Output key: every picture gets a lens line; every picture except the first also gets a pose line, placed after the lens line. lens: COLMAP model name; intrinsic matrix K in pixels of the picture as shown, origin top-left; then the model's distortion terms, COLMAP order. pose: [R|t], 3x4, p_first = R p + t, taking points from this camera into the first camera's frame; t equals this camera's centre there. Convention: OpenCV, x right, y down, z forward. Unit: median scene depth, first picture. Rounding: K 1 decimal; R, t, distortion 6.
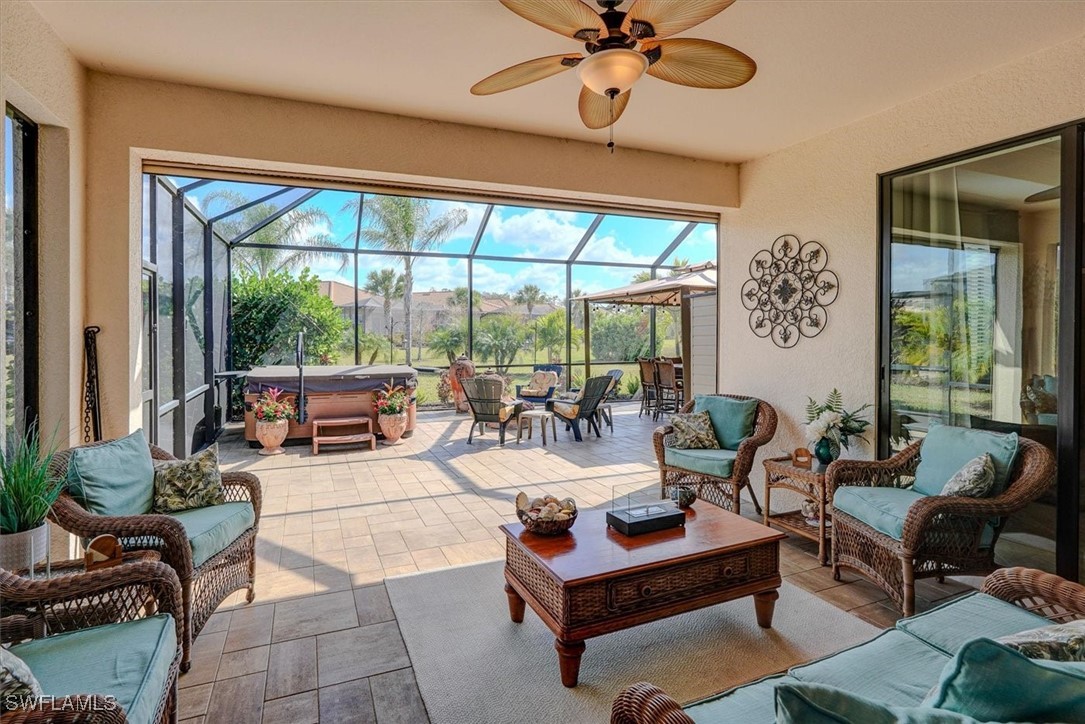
lens RADIAL K [[524.4, 0, 542.3], [0, 524.4, 334.0], [0, 0, 1]] dist [-0.001889, 0.000689]
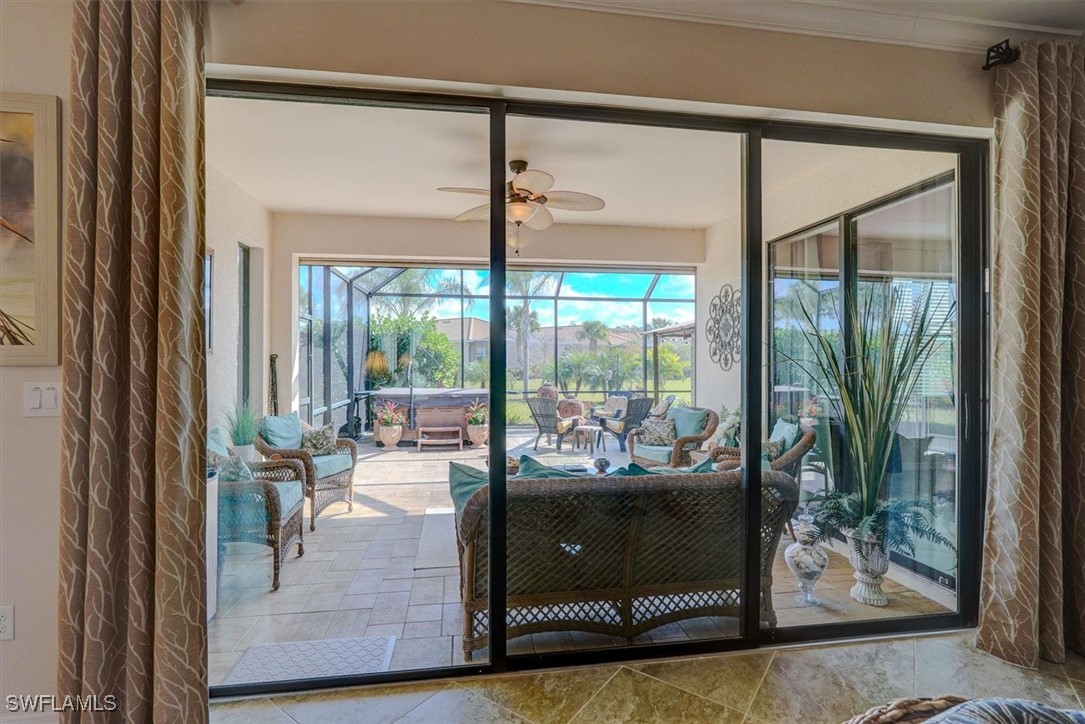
lens RADIAL K [[533.3, 0, 559.9], [0, 533.3, 361.1], [0, 0, 1]] dist [0.000593, -0.000039]
pose [[0.974155, -0.000049, -0.225883, 0.228979], [-0.002580, 0.999932, -0.011342, 0.011983], [0.225868, 0.011632, 0.974089, -0.251866]]
